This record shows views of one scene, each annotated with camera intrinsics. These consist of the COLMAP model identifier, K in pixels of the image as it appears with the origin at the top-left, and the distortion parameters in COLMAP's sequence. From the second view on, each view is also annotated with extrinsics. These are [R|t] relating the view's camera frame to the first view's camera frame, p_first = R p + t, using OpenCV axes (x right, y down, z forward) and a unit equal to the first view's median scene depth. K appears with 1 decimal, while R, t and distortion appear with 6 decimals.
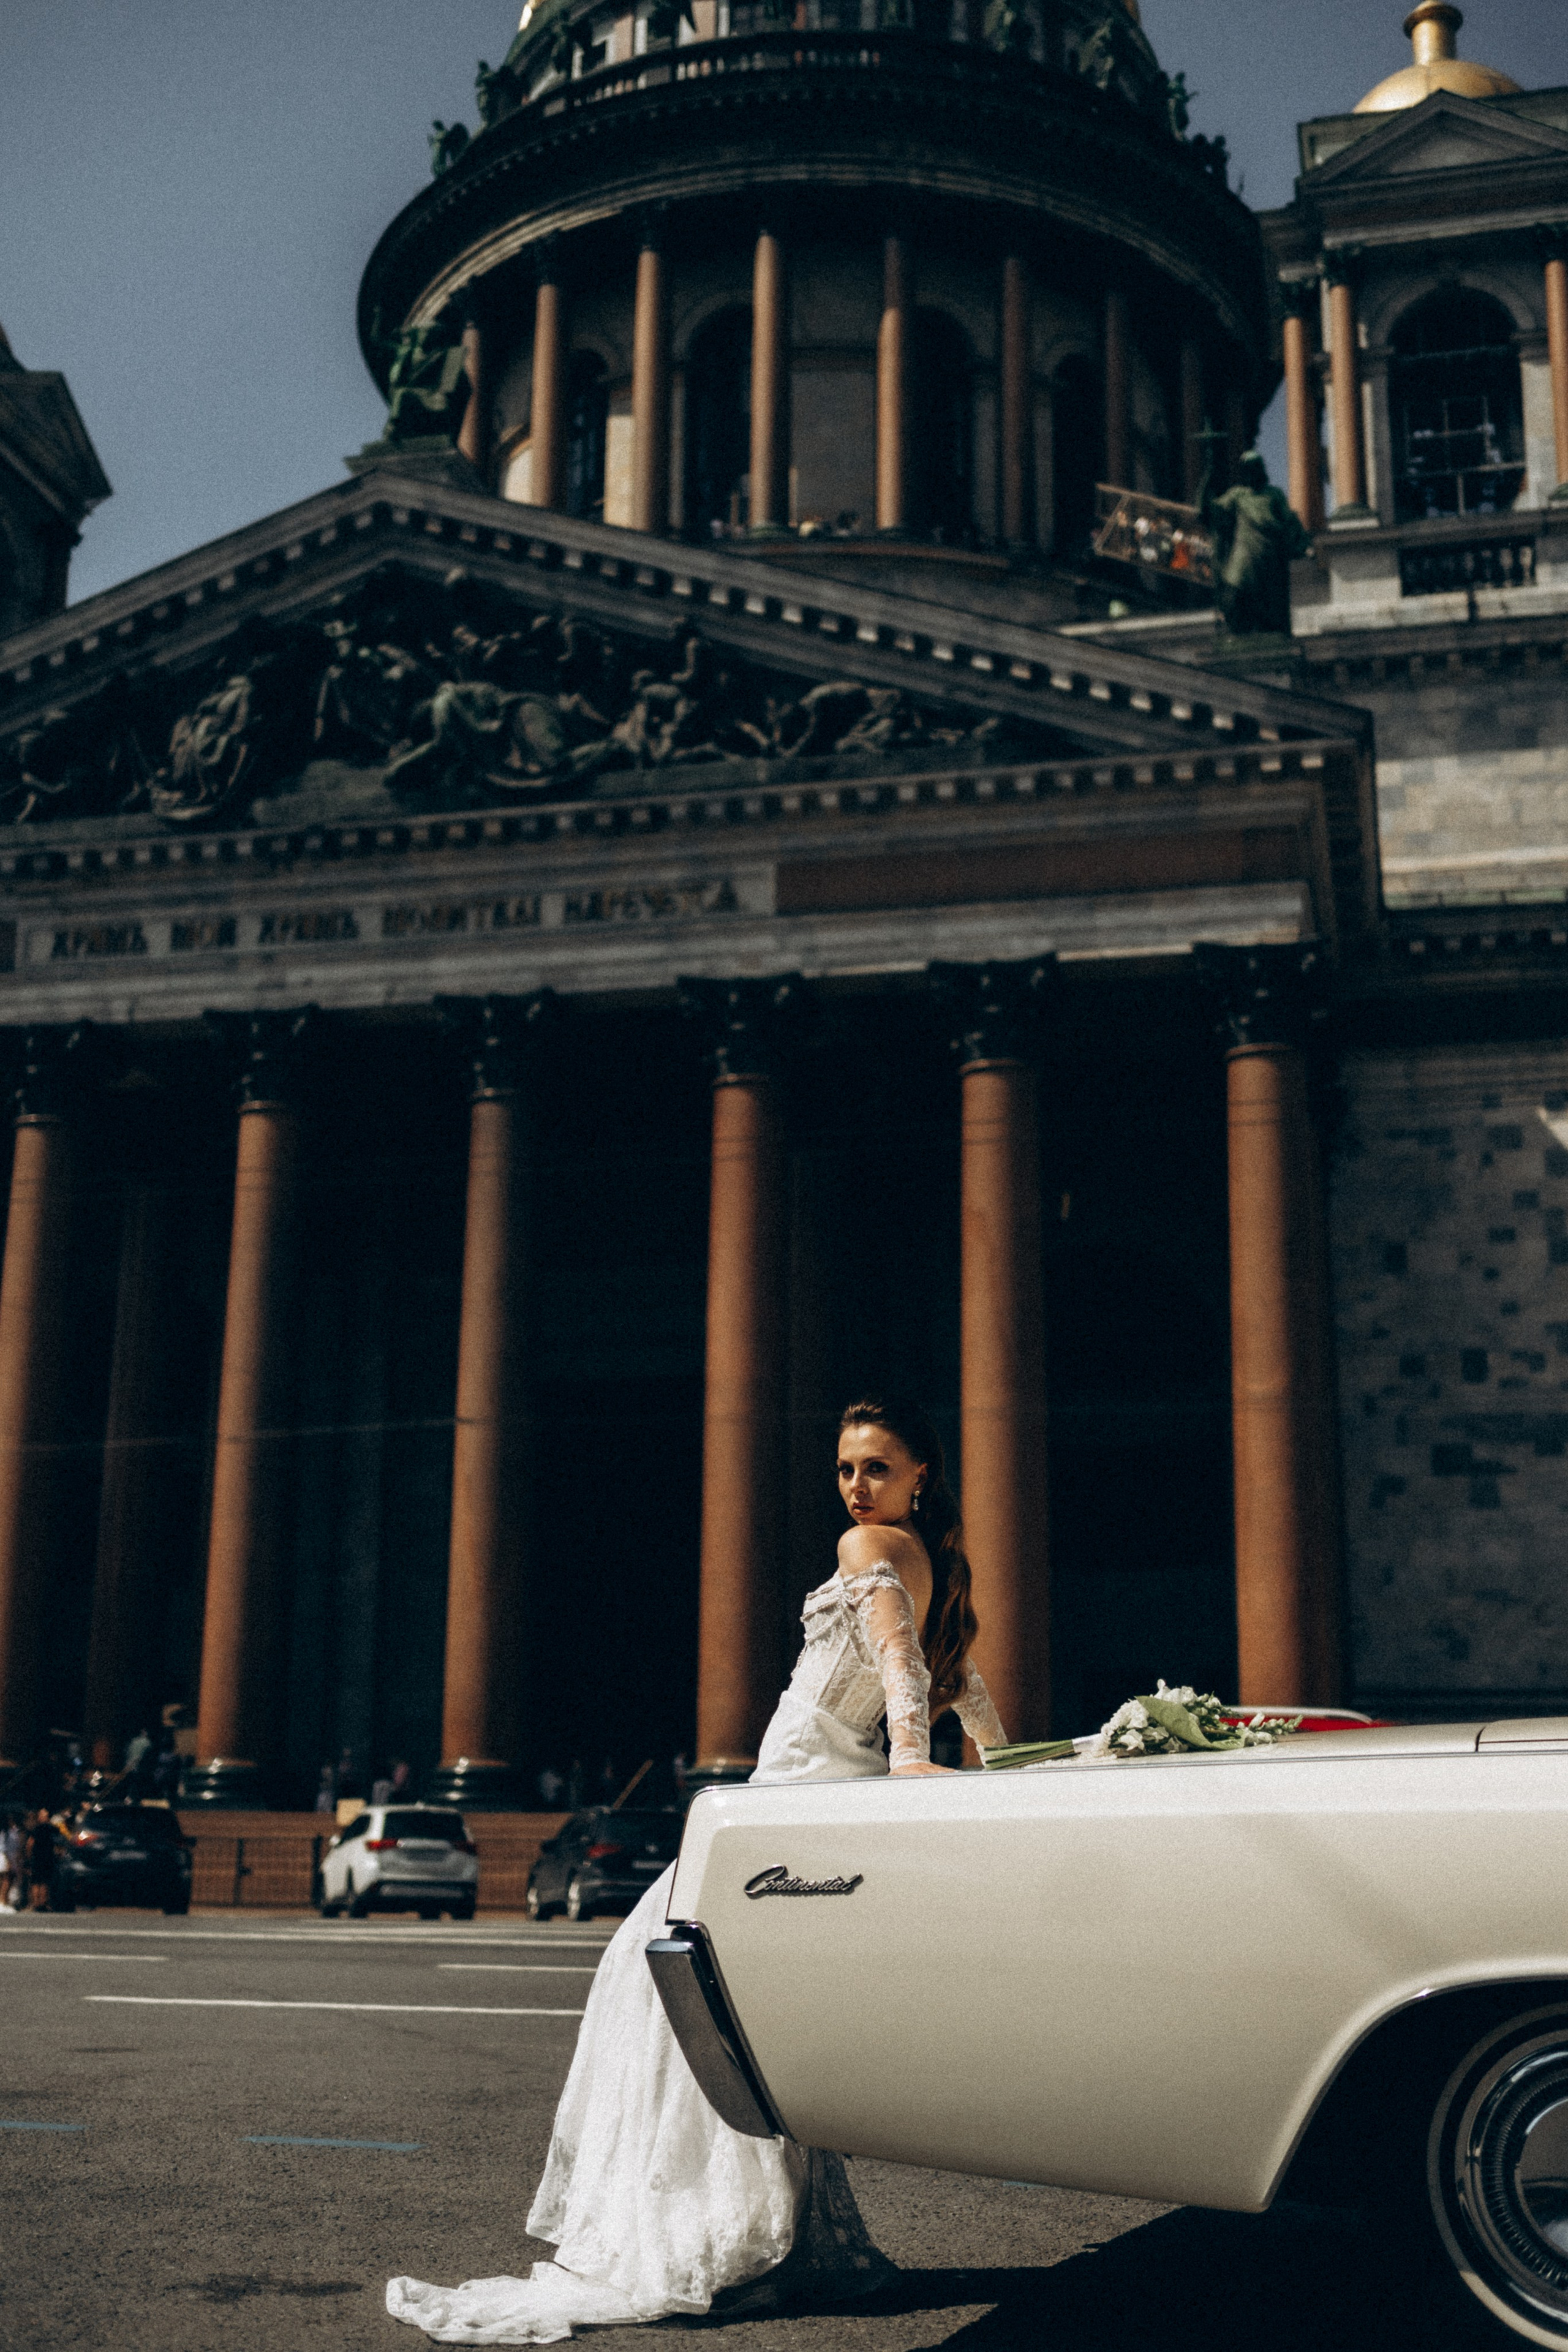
lens RADIAL K [[2729.0, 0, 772.7], [0, 2729.0, 1188.2], [0, 0, 1]] dist [0.000930, 0.000354]
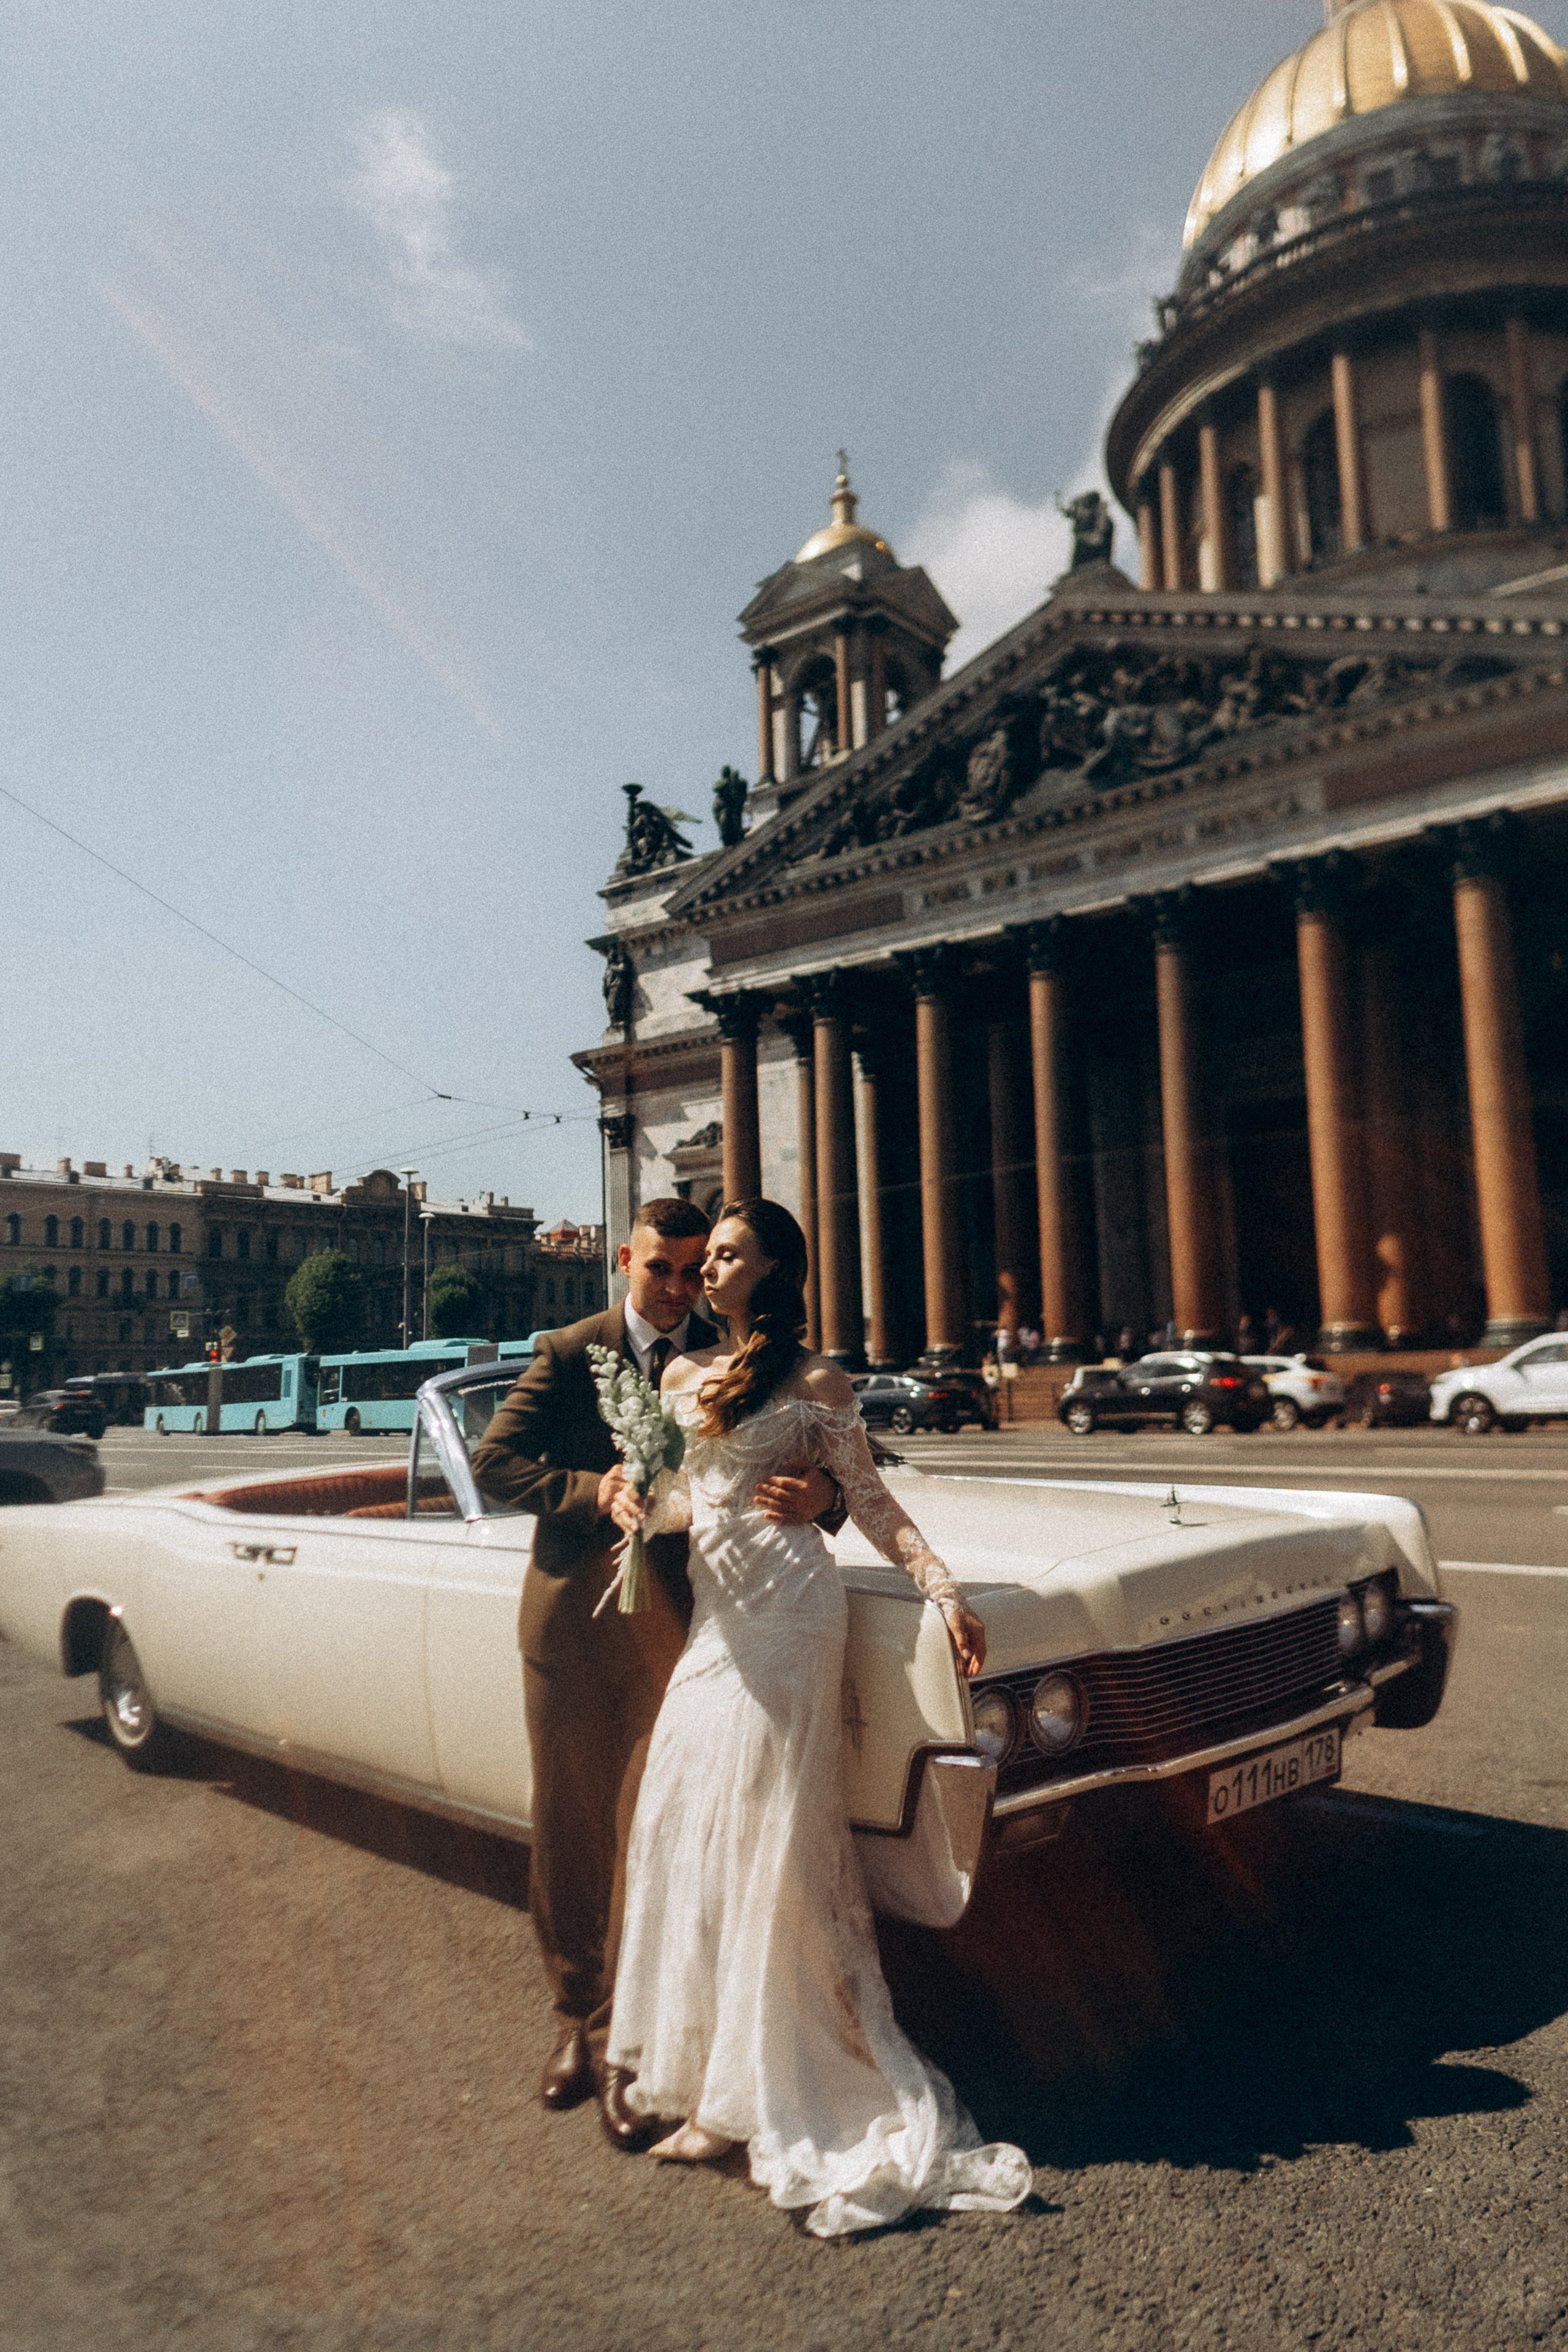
lens RADIAL K [[1585.1, 0, 818.7], [0, 1585.1, 1164.4], [0, 0, 1]] dist [0.010510, -0.018996]
pose [[0.902087, -0.095131, -0.420939, 0.104424], [0.140729, 0.986928, 0.078545, -0.009534], [0.407964, -0.130093, 0.903682, -0.003580]]
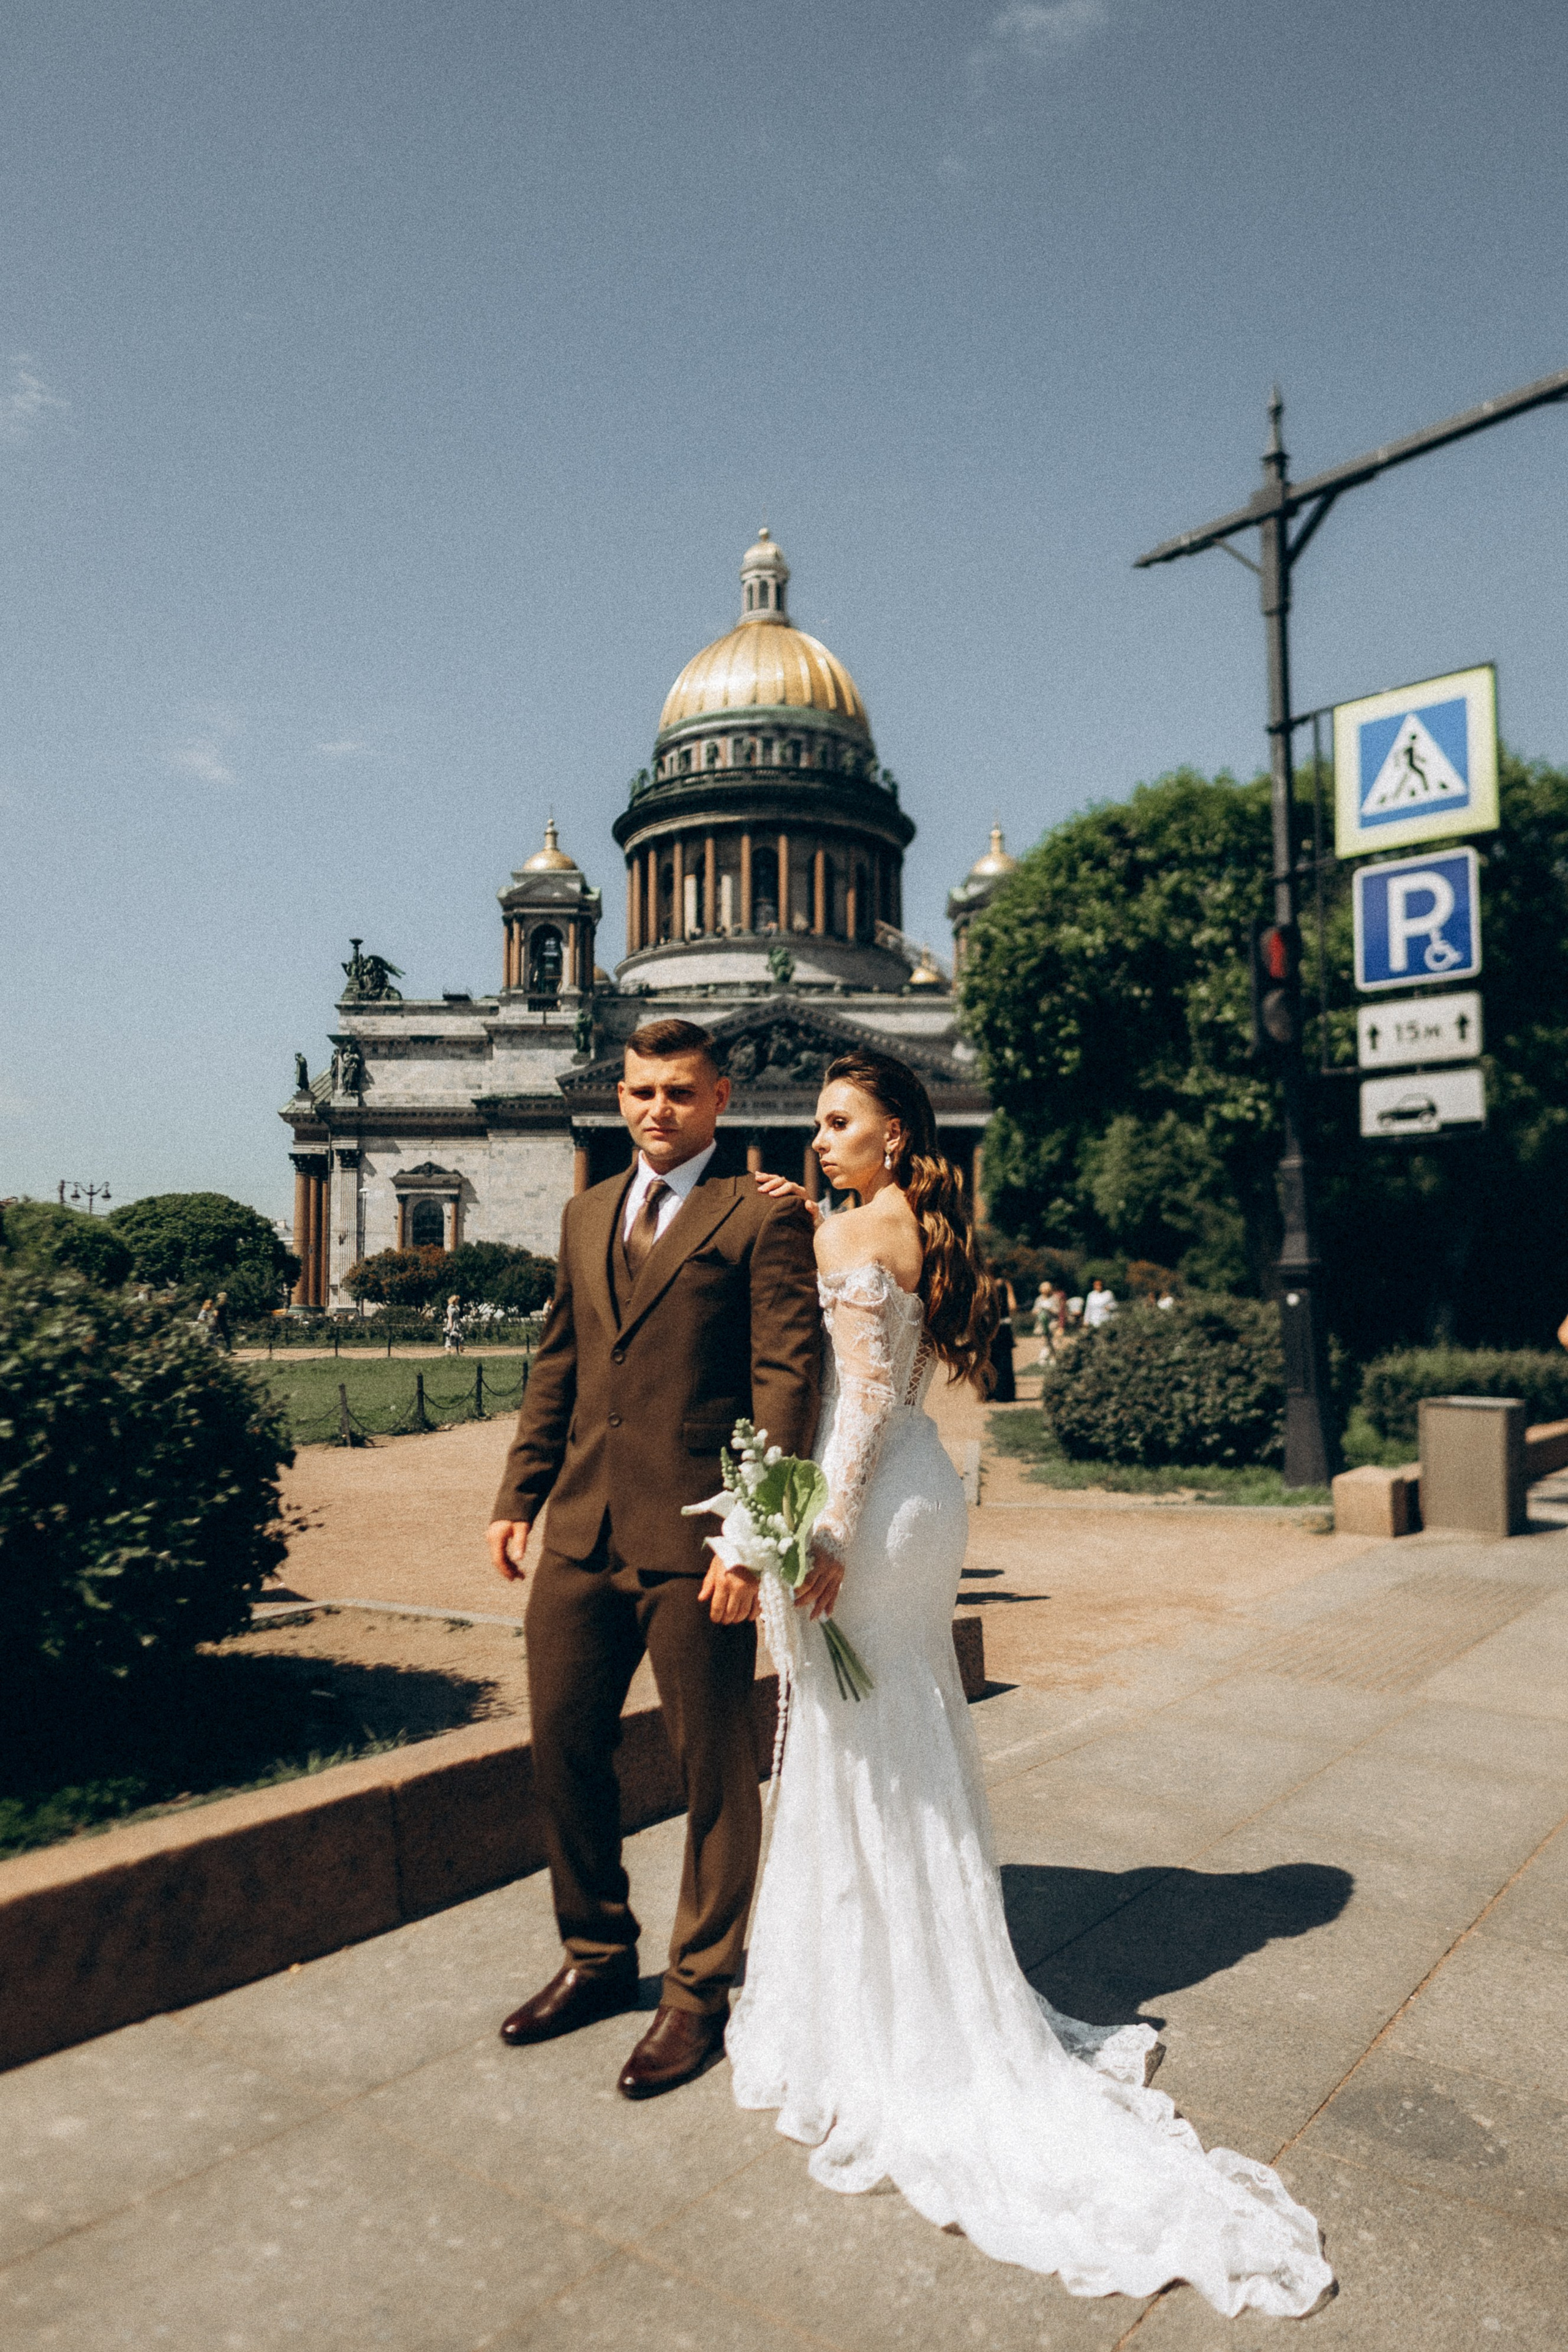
lens RADIAL K [[1584.2, 0, 784.0], [0, 1584.2, 1176.0], [0, 0, 1]] dist [0.009973, -0.014414]
pose [[0.958373, 0.005503, 0.285466, -0.856583], [-0.051267, 0.986881, 0.153091, -0.370891], [-0.280878, -0.161353, 0.946083, -1.374961]]
